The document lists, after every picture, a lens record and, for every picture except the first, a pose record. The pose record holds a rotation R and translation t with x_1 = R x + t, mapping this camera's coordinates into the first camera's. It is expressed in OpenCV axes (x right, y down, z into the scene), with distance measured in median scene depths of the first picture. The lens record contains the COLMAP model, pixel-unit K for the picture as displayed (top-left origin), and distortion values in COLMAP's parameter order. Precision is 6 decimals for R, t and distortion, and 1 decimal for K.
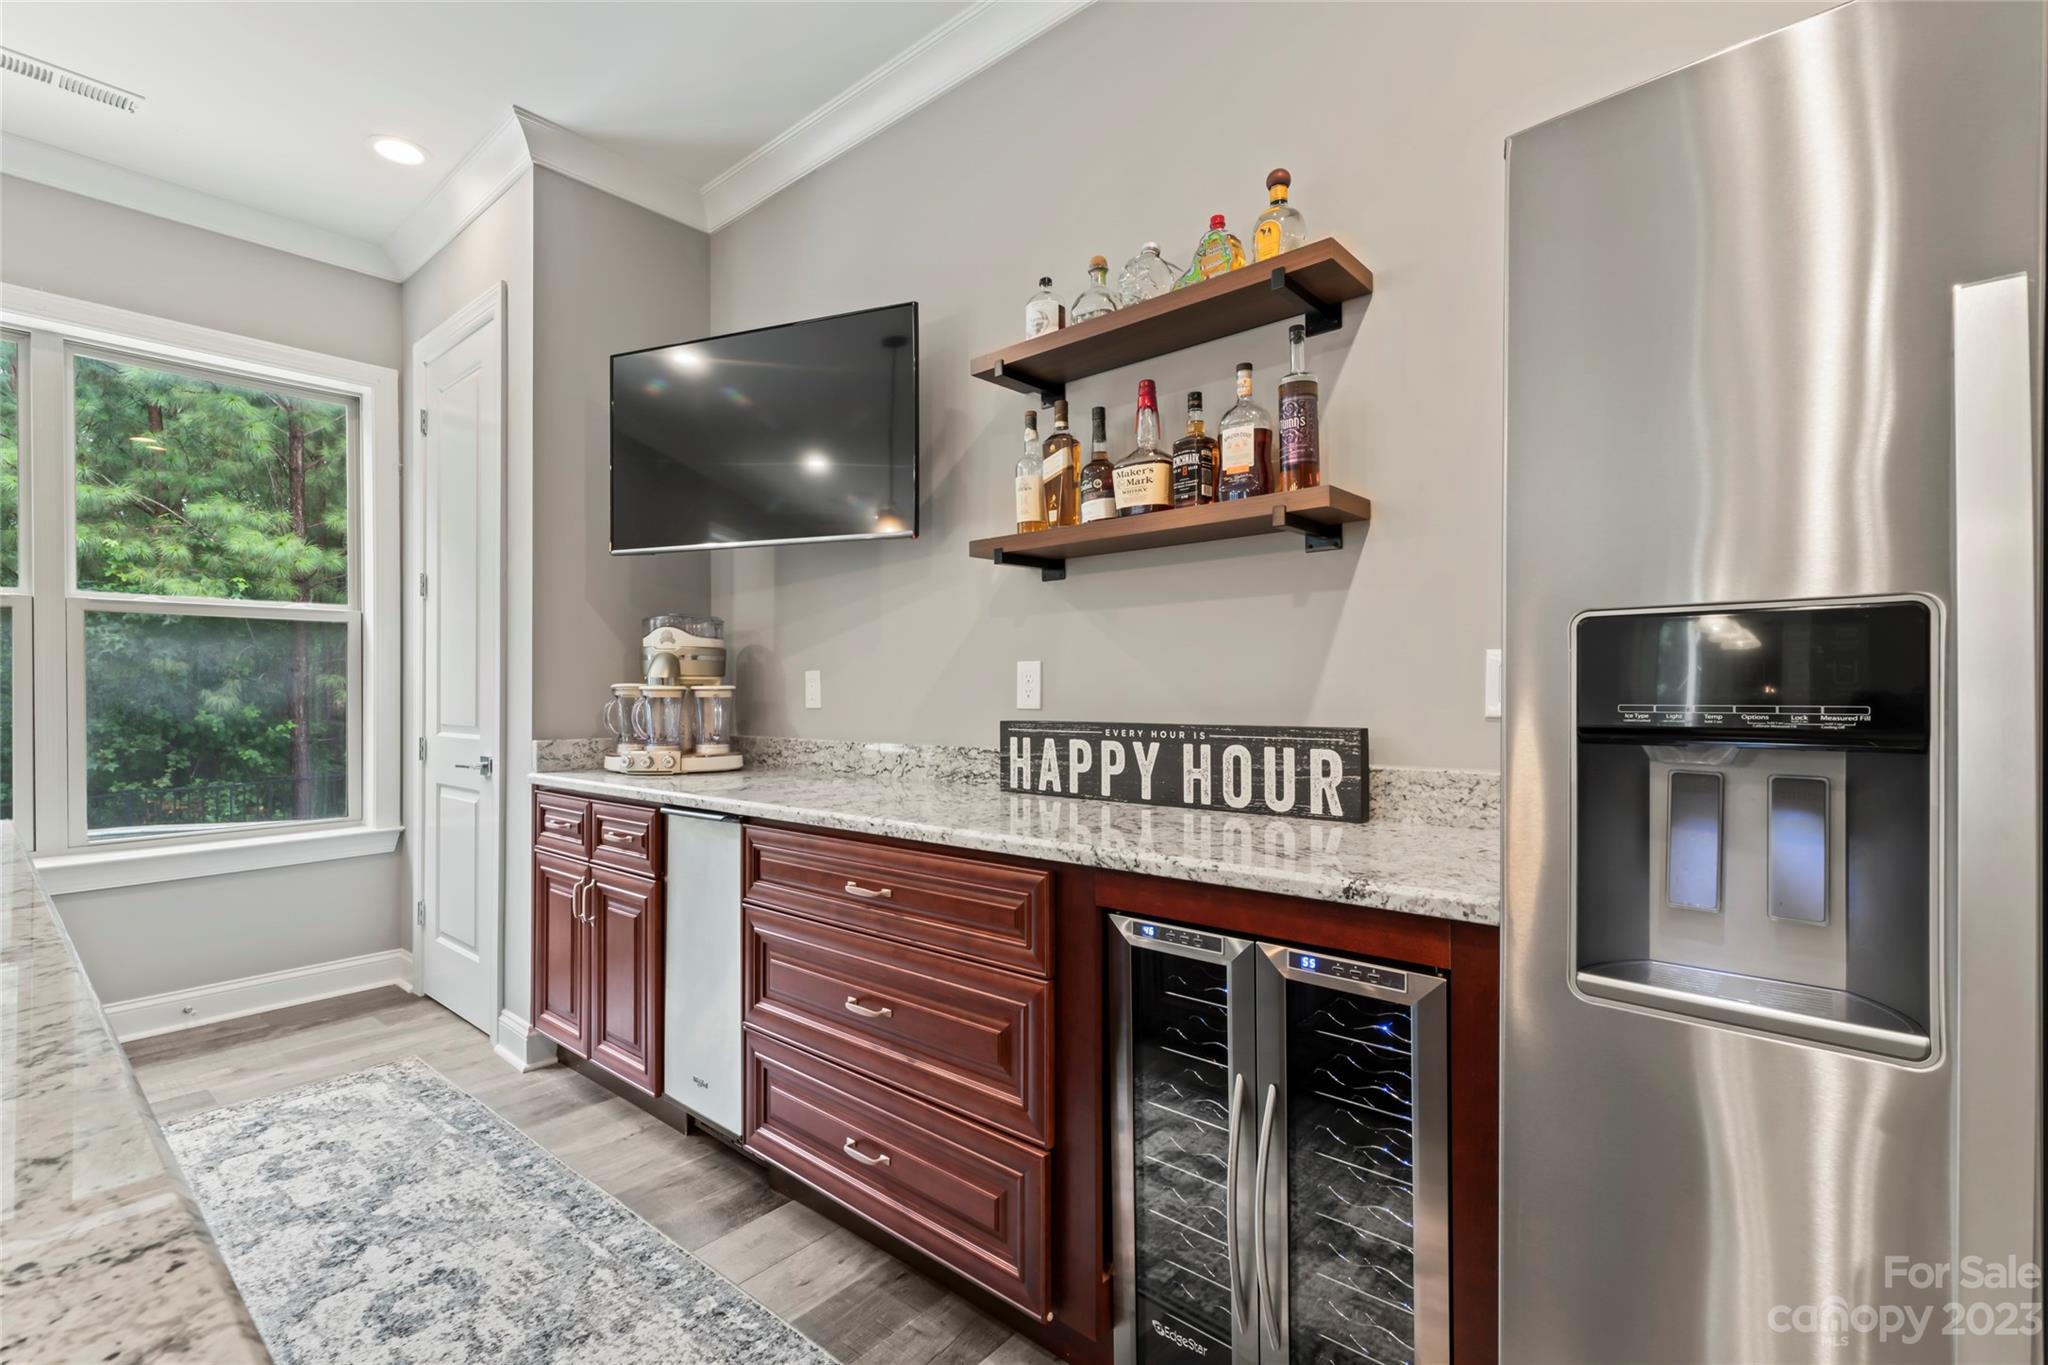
lens RADIAL K [[942.5, 0, 1026.8], [0, 942.5, 690.5], [0, 0, 1]] dist [0.012216, 0.000198]
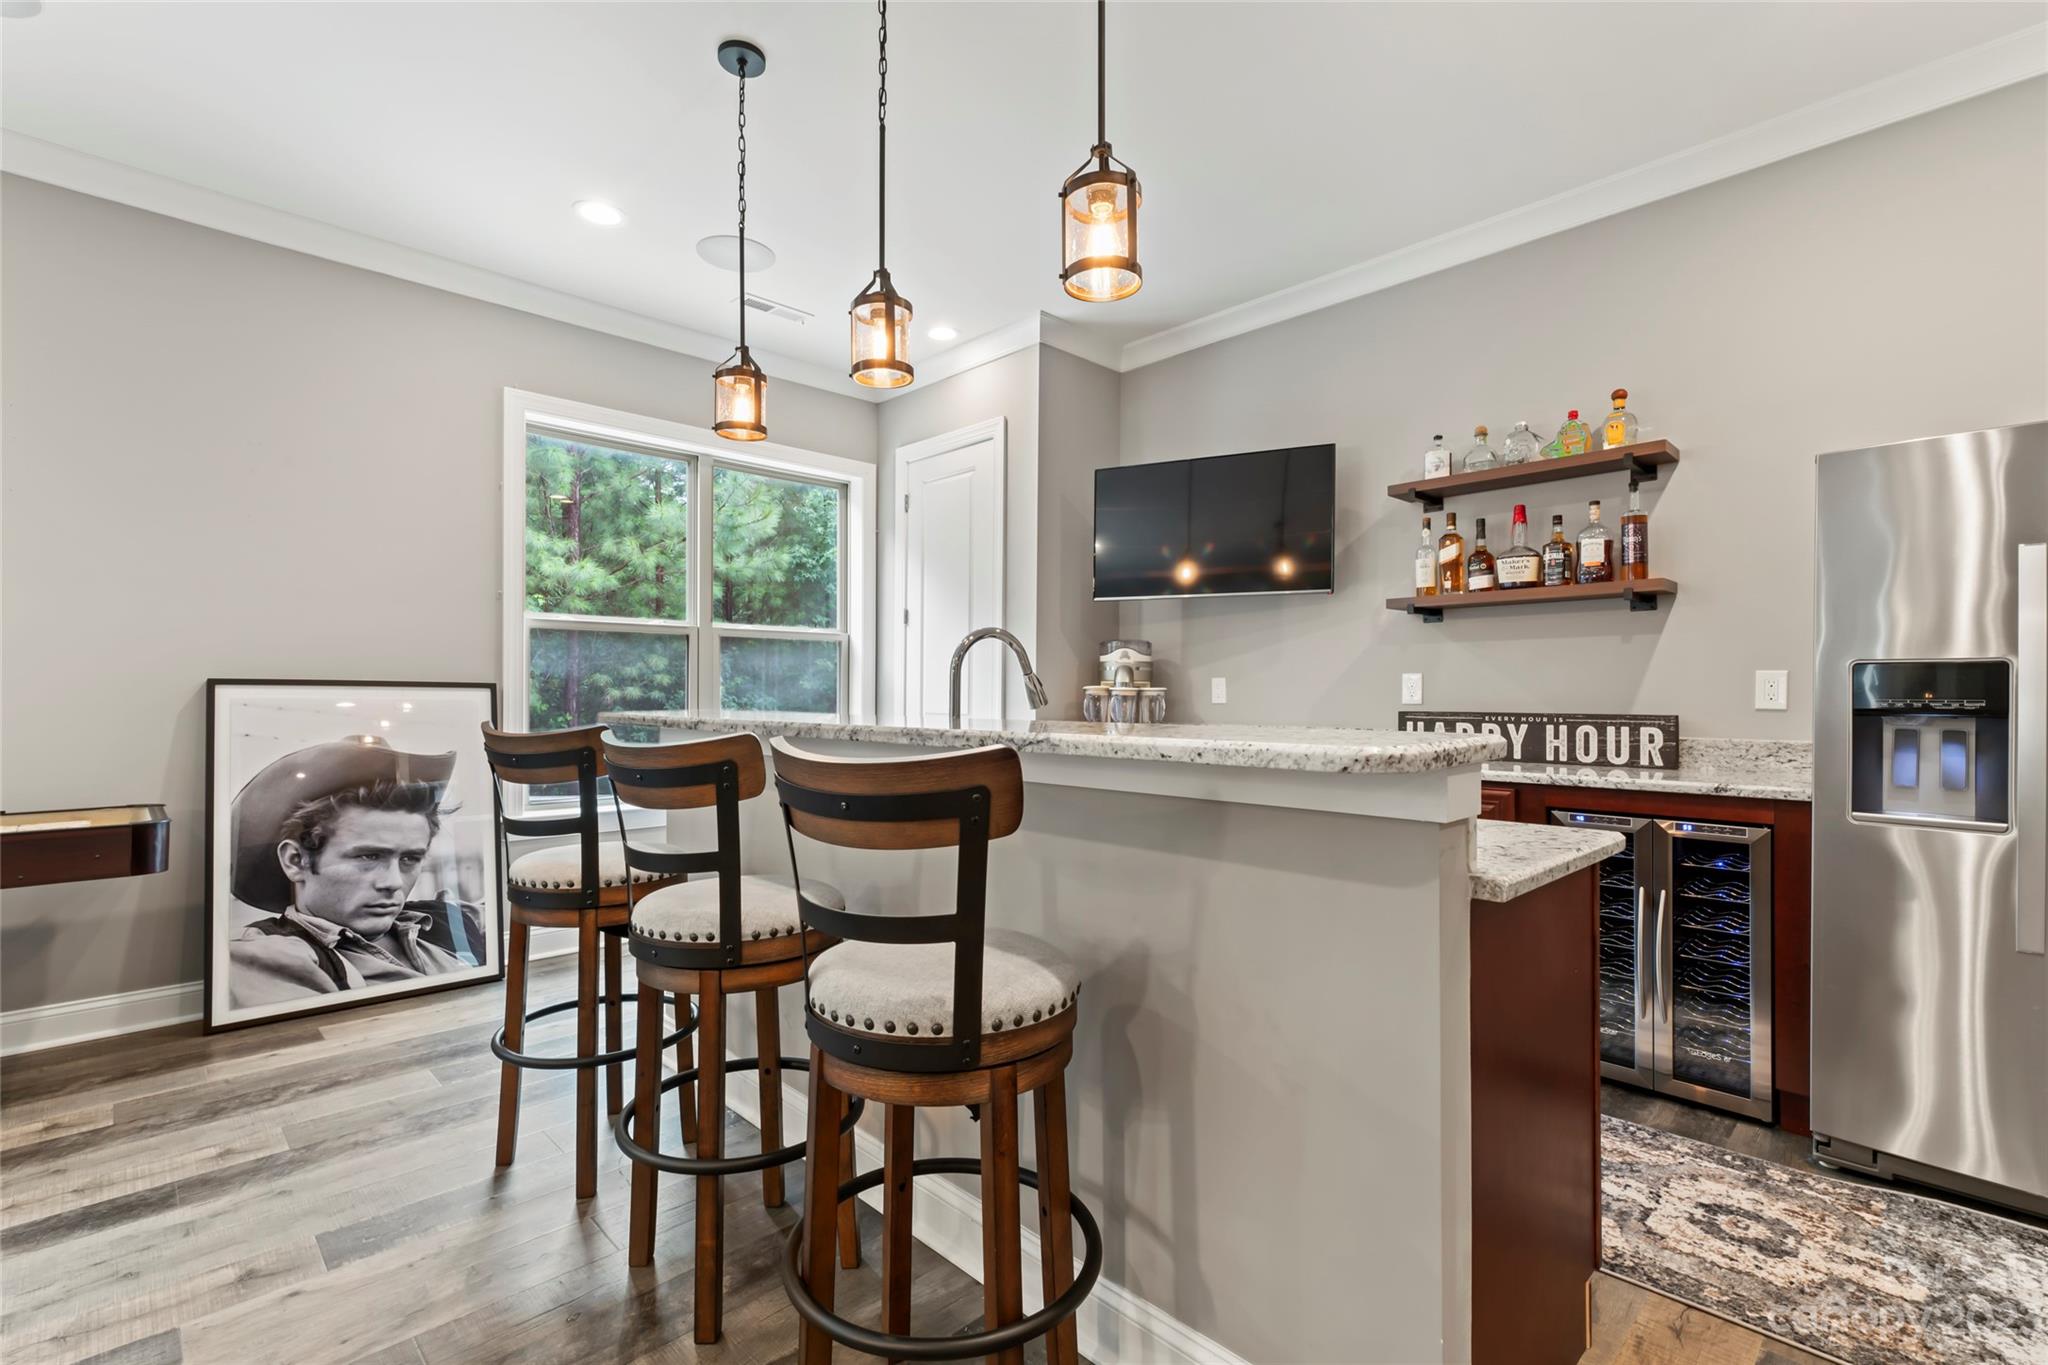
lens RADIAL K [[942.5, 0, 1015.6], [0, 942.5, 688.9], [0, 0, 1]] dist [0.012216, 0.000198]
pose [[0.996215, 0.007518, -0.086593, -0.654381], [-0.007922, 0.999959, -0.004320, 0.007849], [0.086557, 0.004989, 0.996234, -0.783454]]
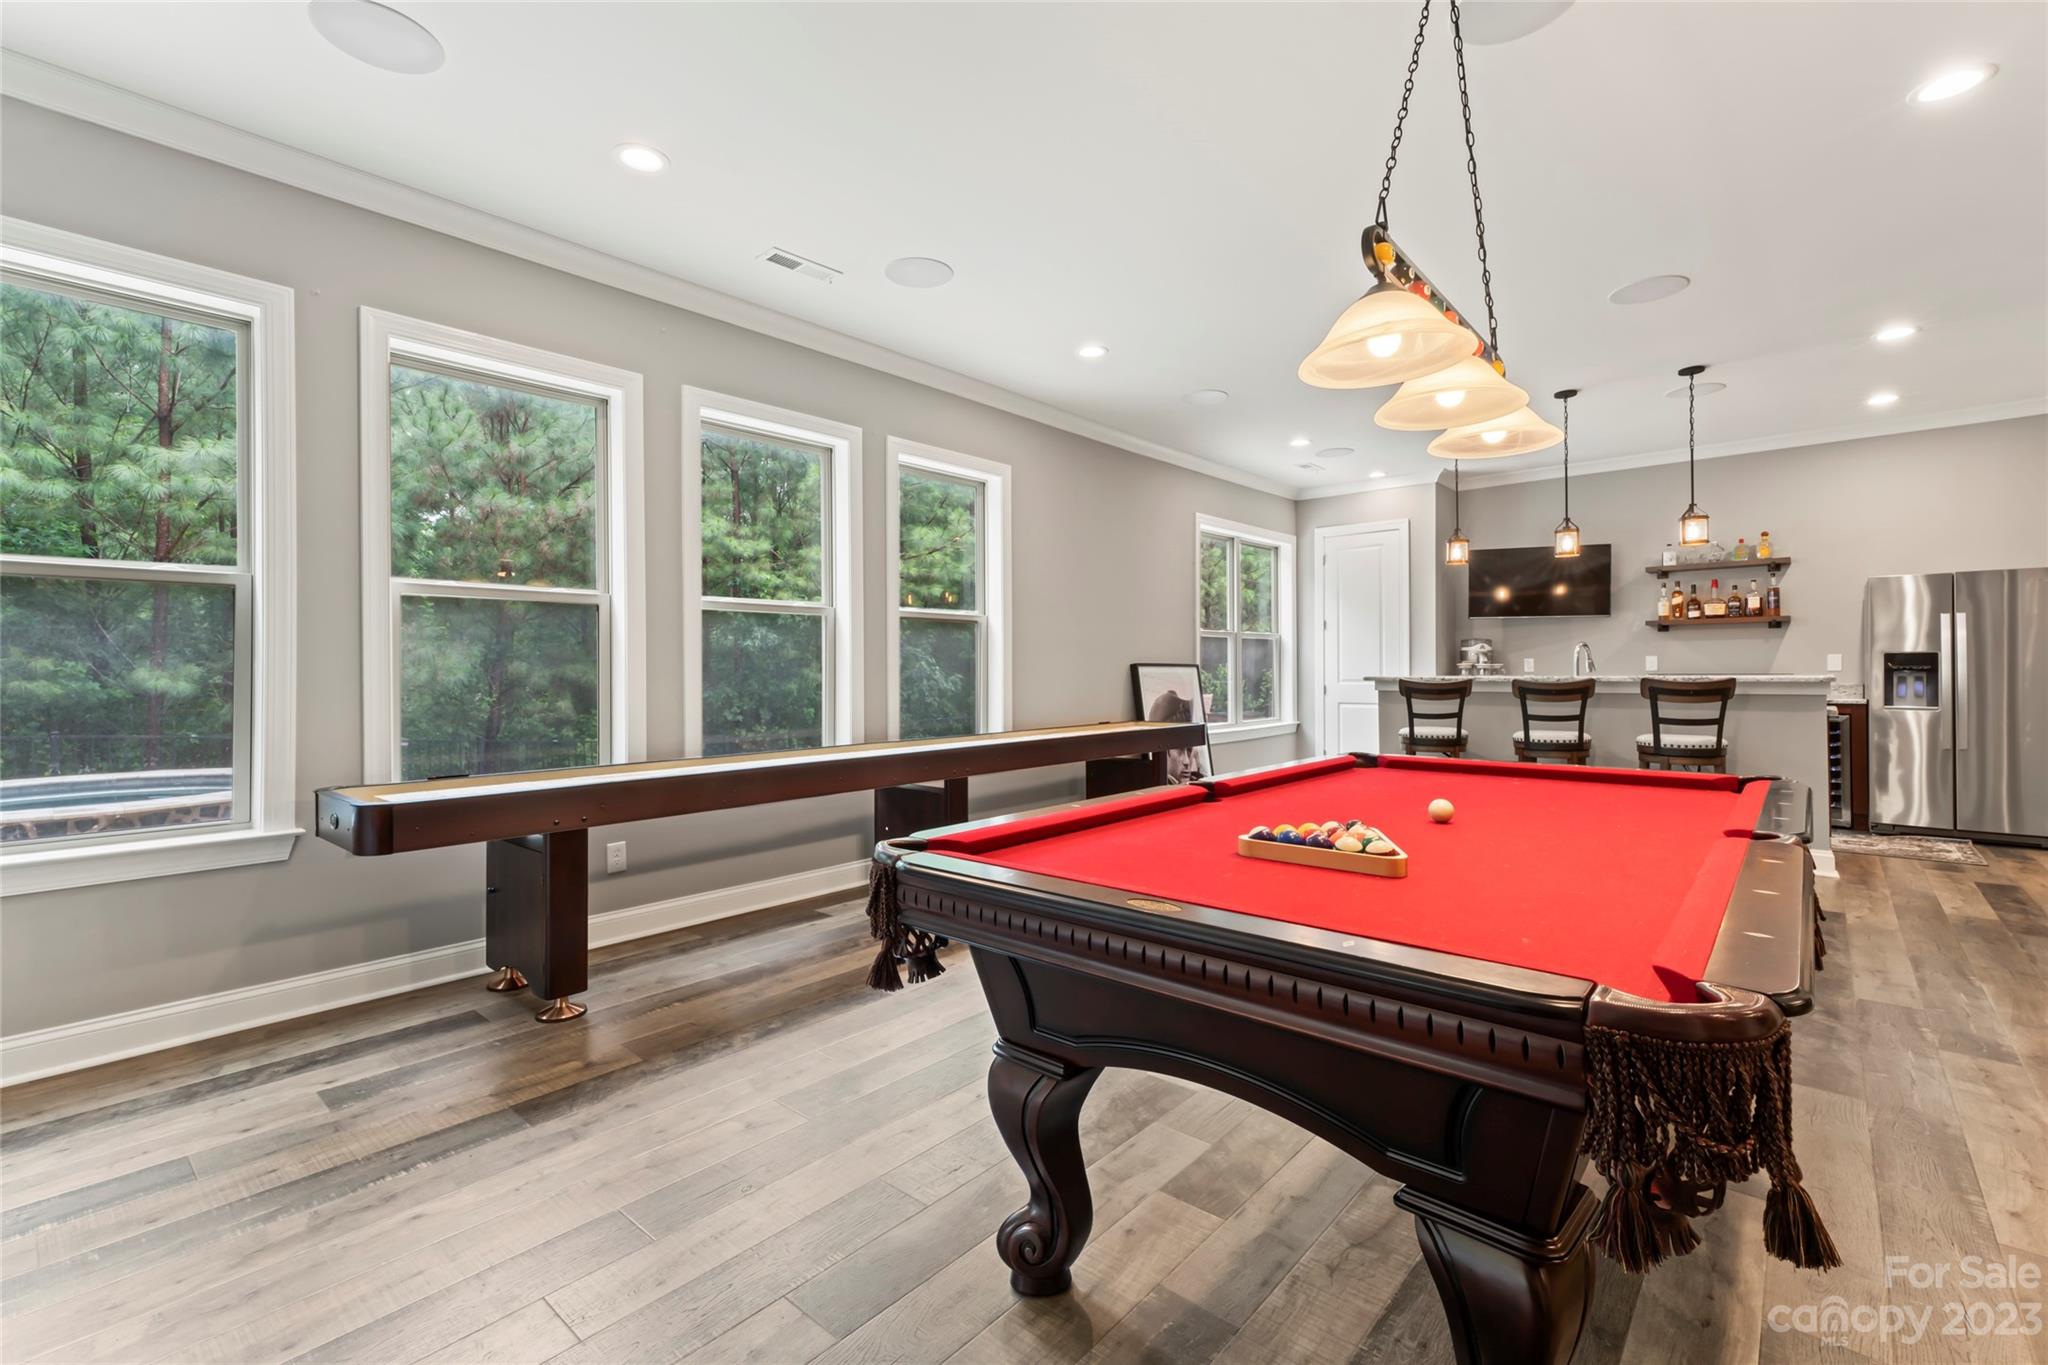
lens RADIAL K [[893.8, 0, 1034.1], [0, 893.8, 675.9], [0, 0, 1]] dist [0.011374, 0.000312]
pose [[0.999979, -0.000978, -0.006401, -2.678069], [0.001012, 0.999986, 0.005212, 0.024434], [0.006396, -0.005218, 0.999966, -2.694107]]
